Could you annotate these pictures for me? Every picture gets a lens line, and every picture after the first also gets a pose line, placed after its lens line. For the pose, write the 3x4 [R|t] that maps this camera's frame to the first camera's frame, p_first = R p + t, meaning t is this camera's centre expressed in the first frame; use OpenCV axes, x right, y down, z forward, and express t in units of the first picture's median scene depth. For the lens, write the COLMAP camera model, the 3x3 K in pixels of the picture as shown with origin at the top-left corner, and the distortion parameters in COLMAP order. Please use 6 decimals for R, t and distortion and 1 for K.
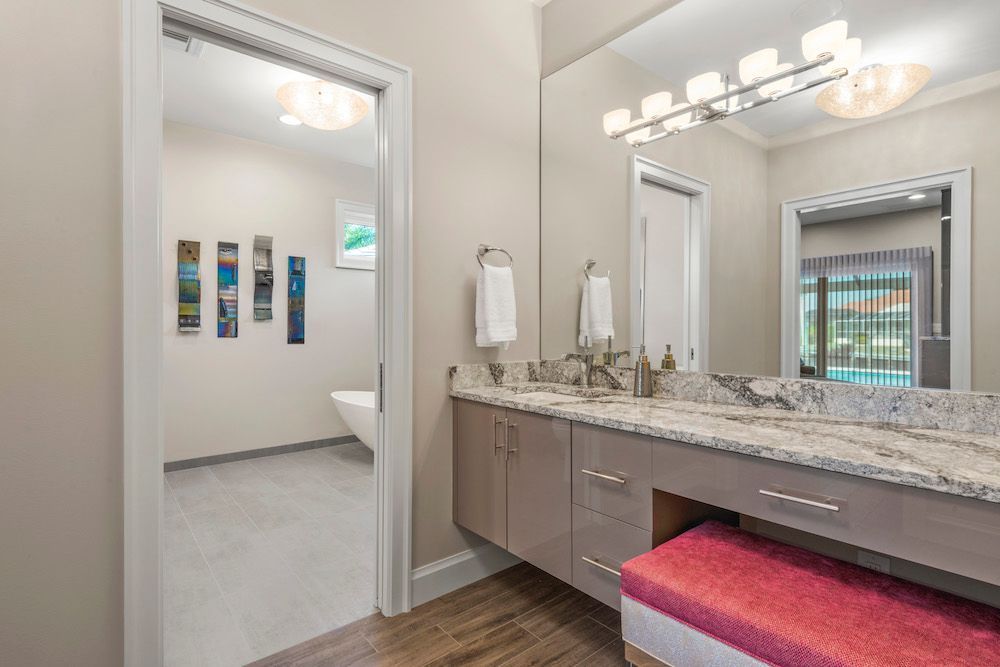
lens RADIAL K [[480.5, 0, 496.8], [0, 480.5, 329.9], [0, 0, 1]] dist [0.000320, -0.000397]
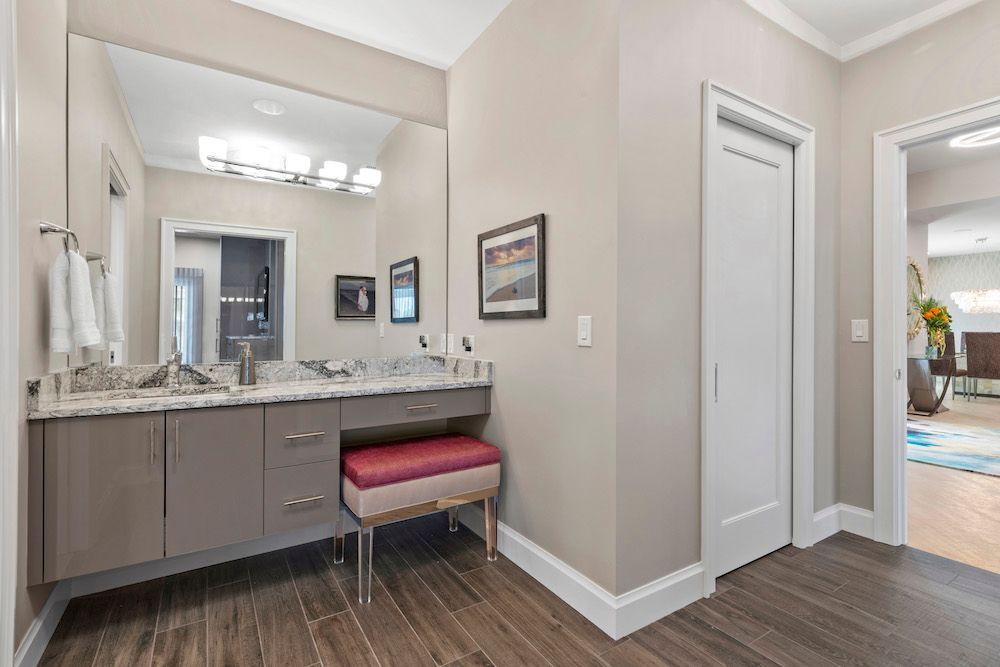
lens RADIAL K [[480.5, 0, 496.8], [0, 480.5, 329.9], [0, 0, 1]] dist [0.000320, -0.000397]
pose [[0.134105, -0.004273, 0.990958, -0.868154], [0.002407, 0.999989, 0.003986, -0.005698], [-0.990964, 0.001851, 0.134113, 0.203639]]
